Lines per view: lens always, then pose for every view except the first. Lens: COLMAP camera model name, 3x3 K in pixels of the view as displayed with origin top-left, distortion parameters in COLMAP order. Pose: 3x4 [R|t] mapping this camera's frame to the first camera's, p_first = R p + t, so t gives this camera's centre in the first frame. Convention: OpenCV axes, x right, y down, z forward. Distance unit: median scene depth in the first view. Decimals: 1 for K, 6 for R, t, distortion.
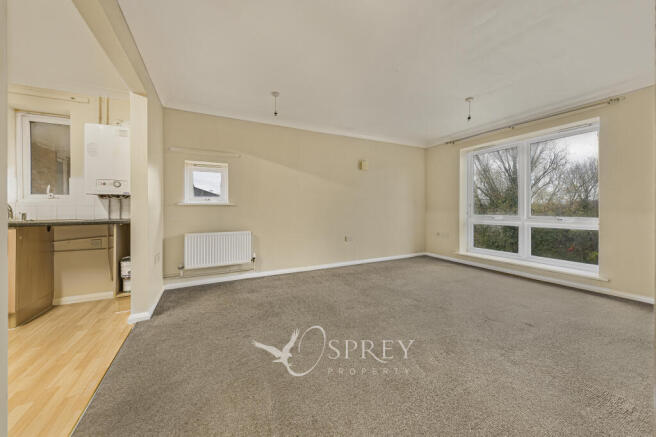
lens RADIAL K [[232.1, 0, 327.8], [0, 232.1, 206.4], [0, 0, 1]] dist [0.000640, 0.000023]
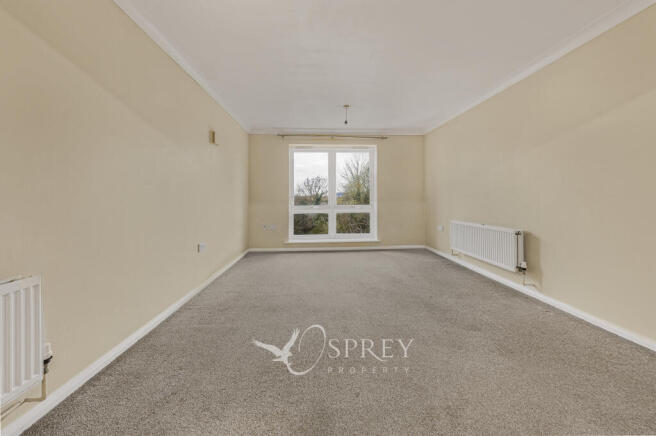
lens RADIAL K [[232.1, 0, 327.8], [0, 232.1, 205.9], [0, 0, 1]] dist [0.000640, 0.000023]
pose [[0.411558, -0.027210, 0.910977, -0.388554], [-0.000975, 0.999541, 0.030295, 0.002815], [-0.911383, -0.013357, 0.411342, 0.470801]]
